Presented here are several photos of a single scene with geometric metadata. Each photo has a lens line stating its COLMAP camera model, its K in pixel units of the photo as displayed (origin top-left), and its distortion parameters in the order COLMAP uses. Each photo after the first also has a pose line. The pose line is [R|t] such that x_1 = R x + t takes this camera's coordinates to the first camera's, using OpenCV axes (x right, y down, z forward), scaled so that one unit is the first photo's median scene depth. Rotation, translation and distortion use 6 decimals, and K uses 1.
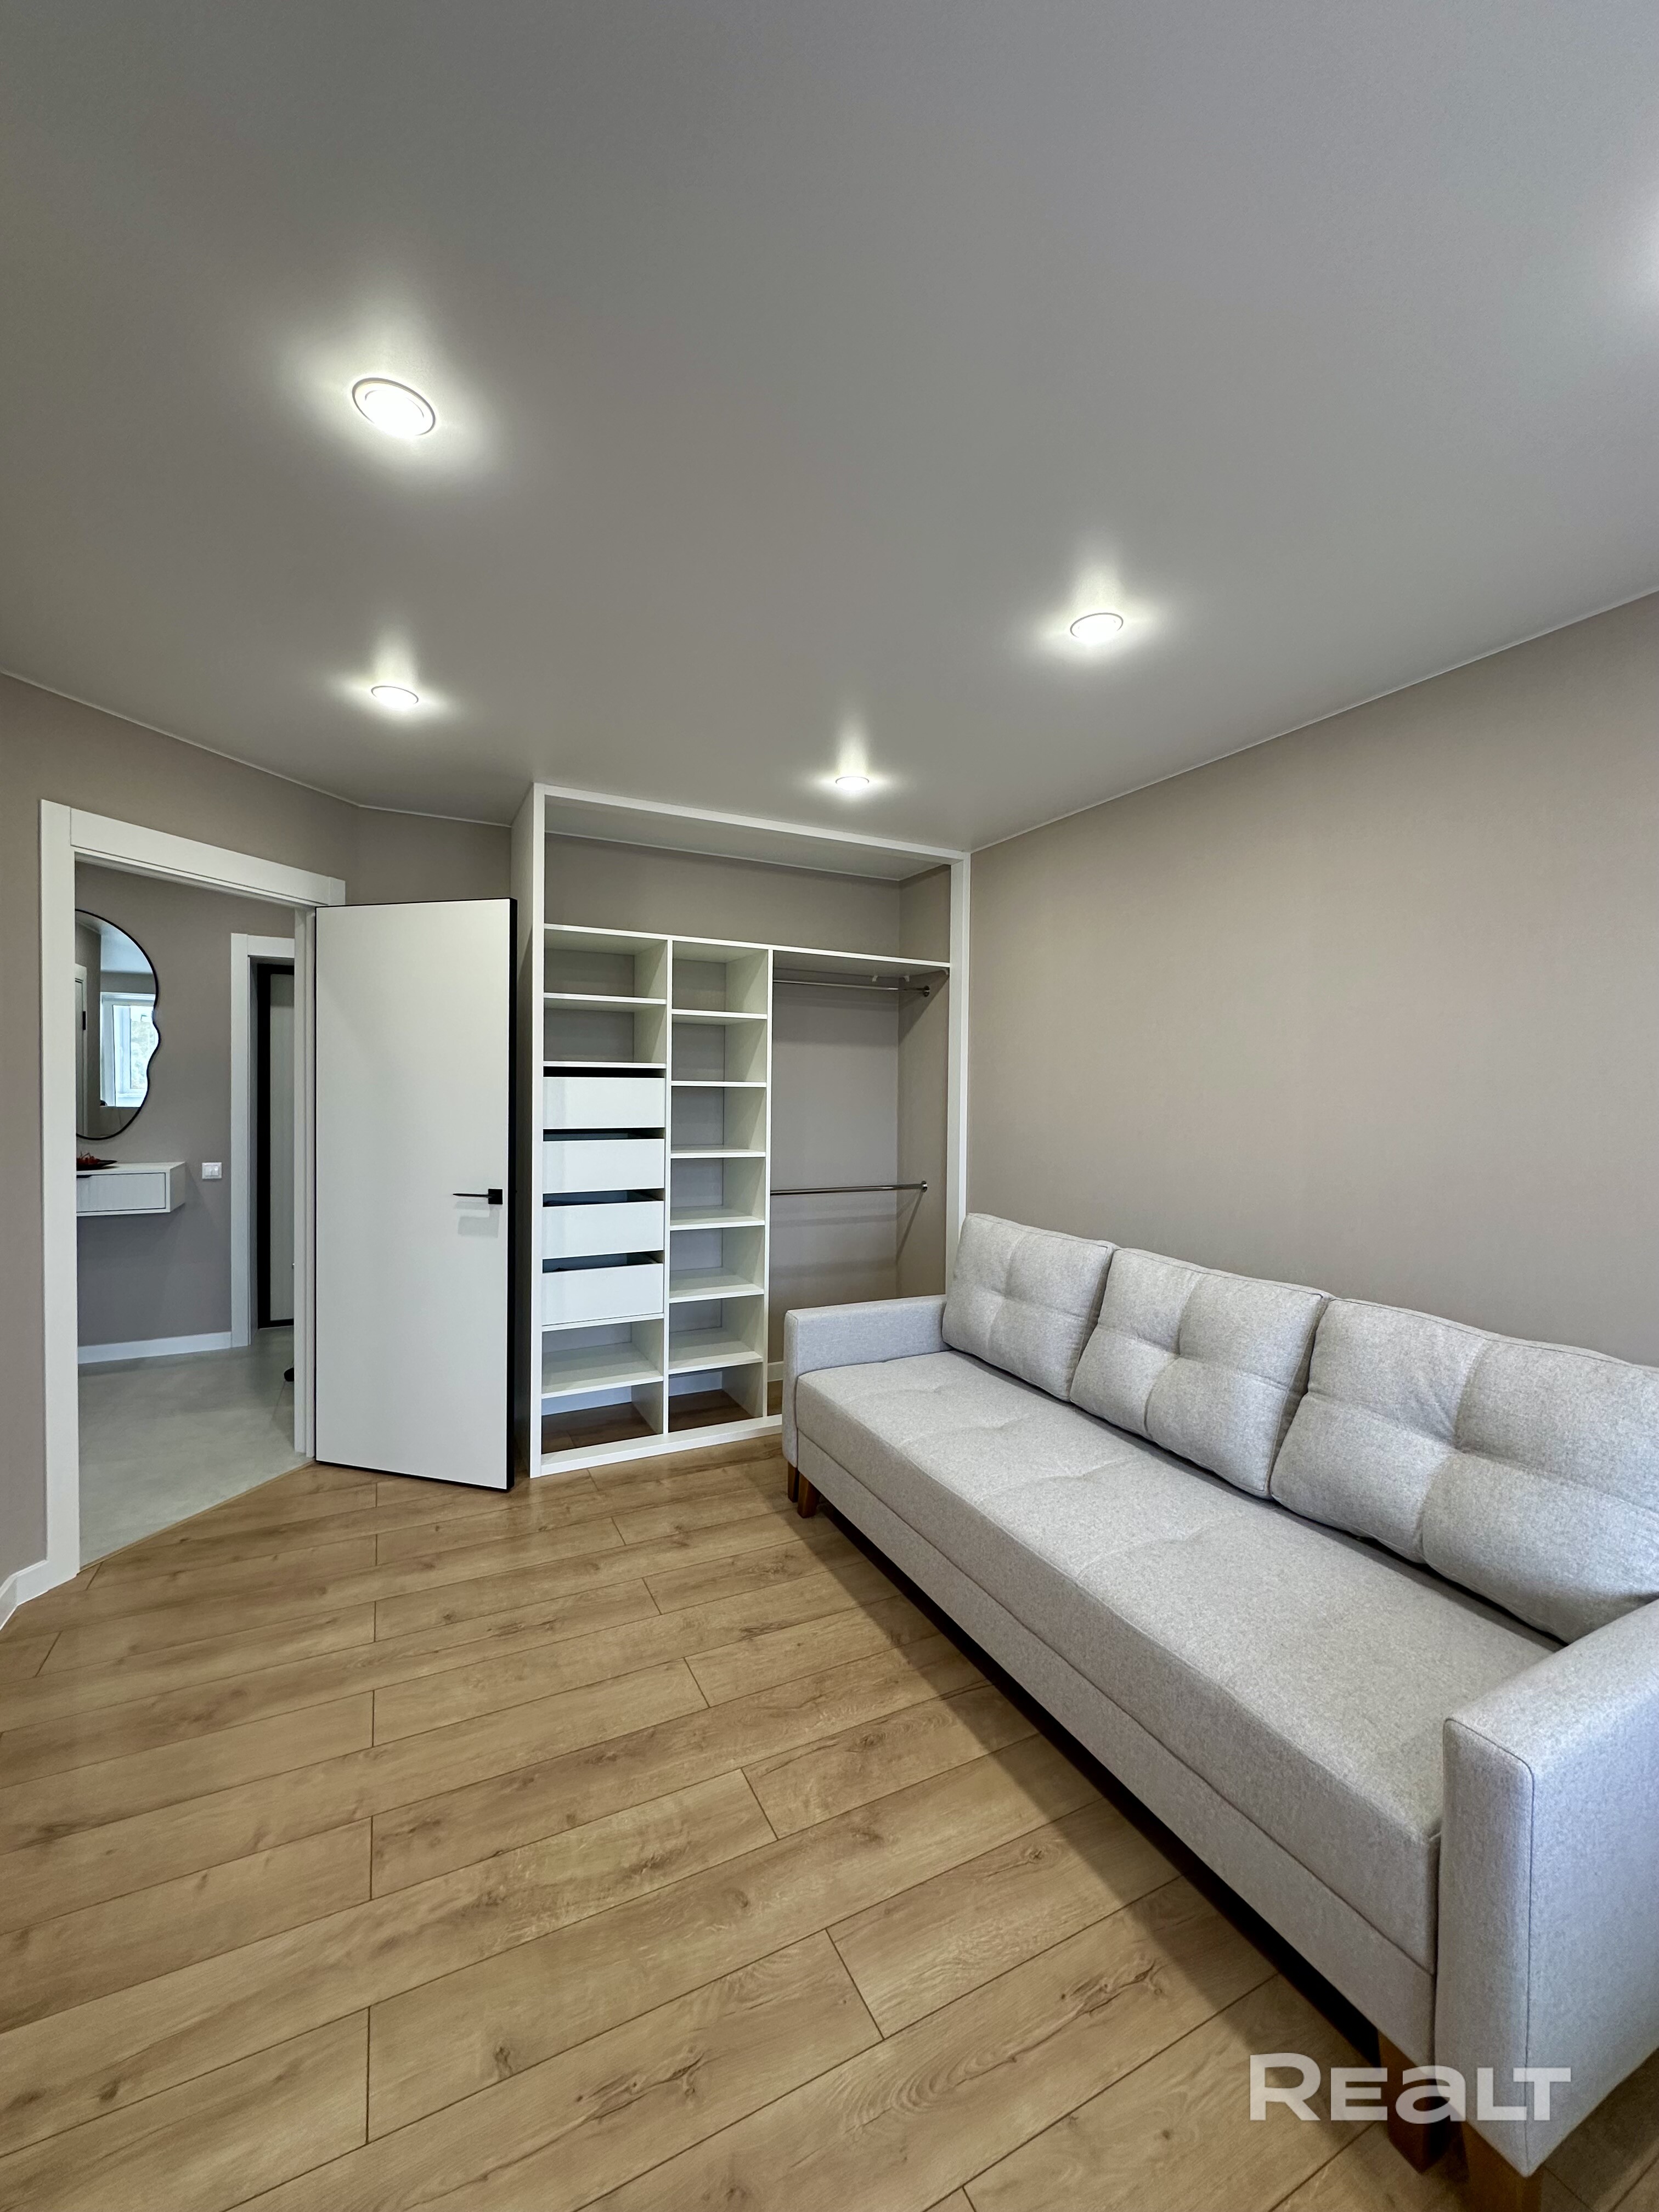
lens RADIAL K [[875.2, 0, 829.5], [0, 875.2, 1106.0], [0, 0, 1]] dist [-0.000814, -0.000301]
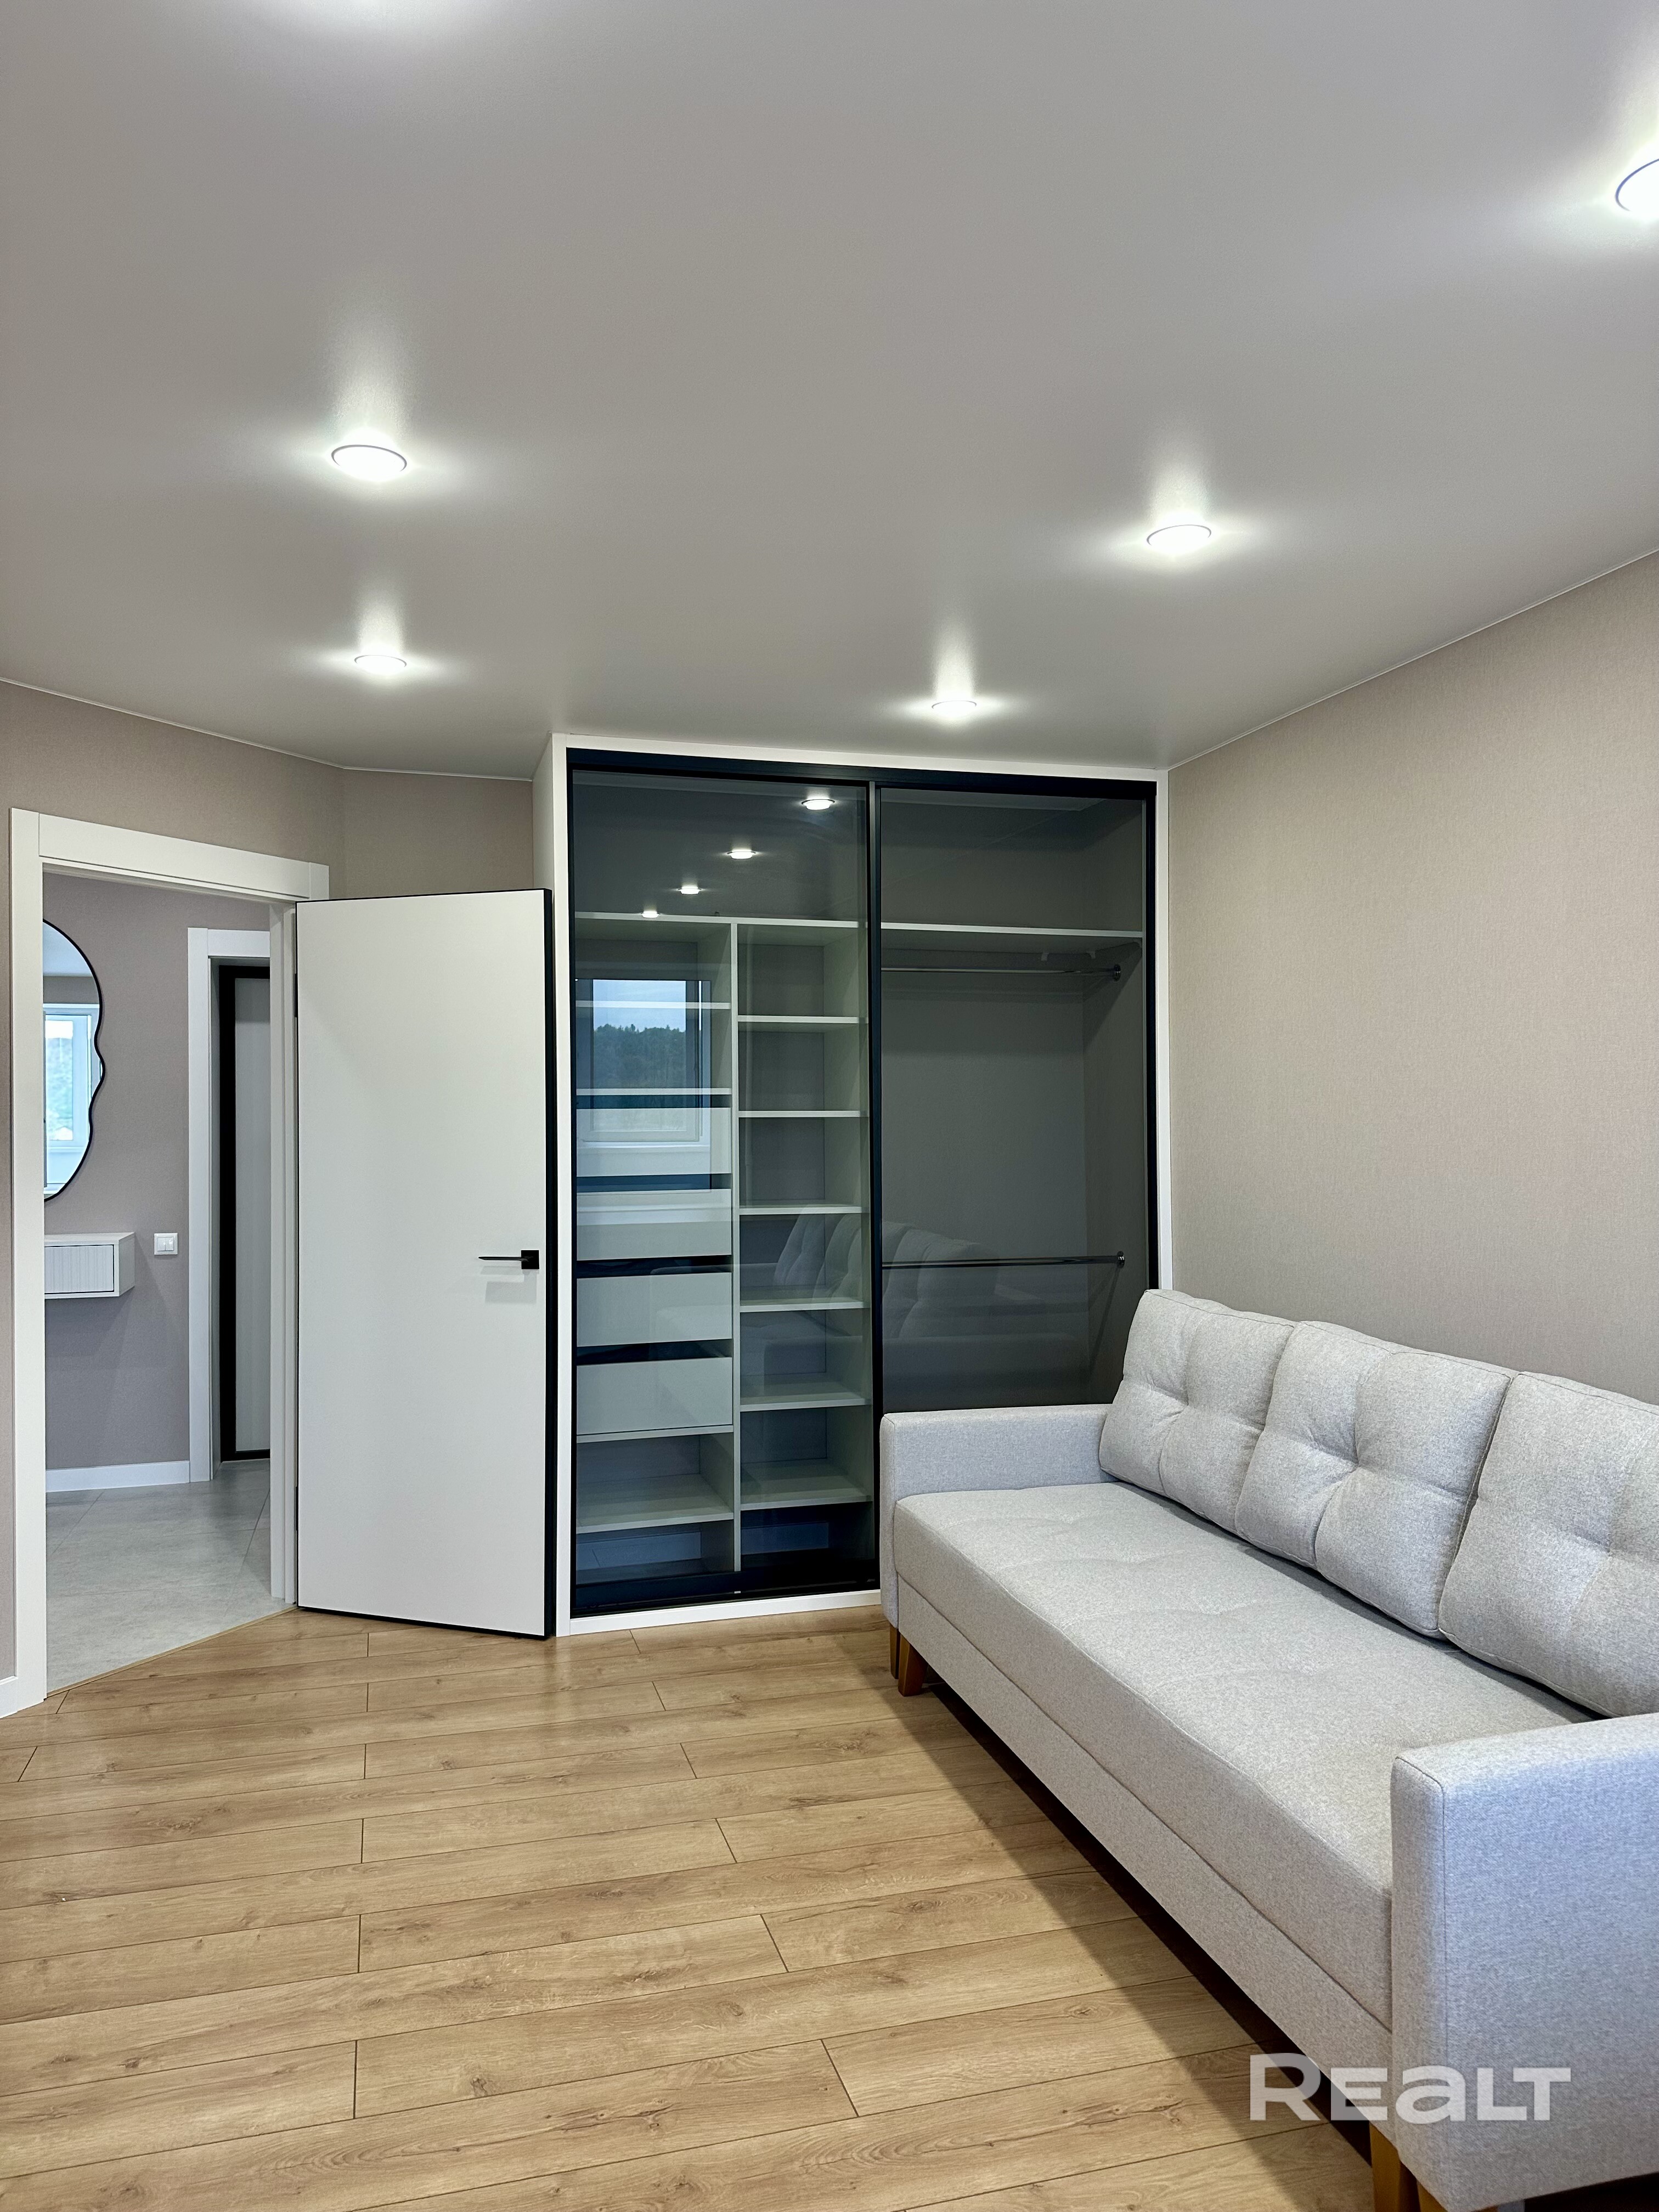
lens RADIAL K [[1573.4, 0, 829.5], [0, 1573.4, 1106.0], [0, 0, 1]] dist [0.040574, -0.055083]
pose [[0.980333, -0.022018, -0.196116, 0.244488], [0.015809, 0.999325, -0.033169, 0.019465], [0.196714, 0.029416, 0.980020, -0.448877]]
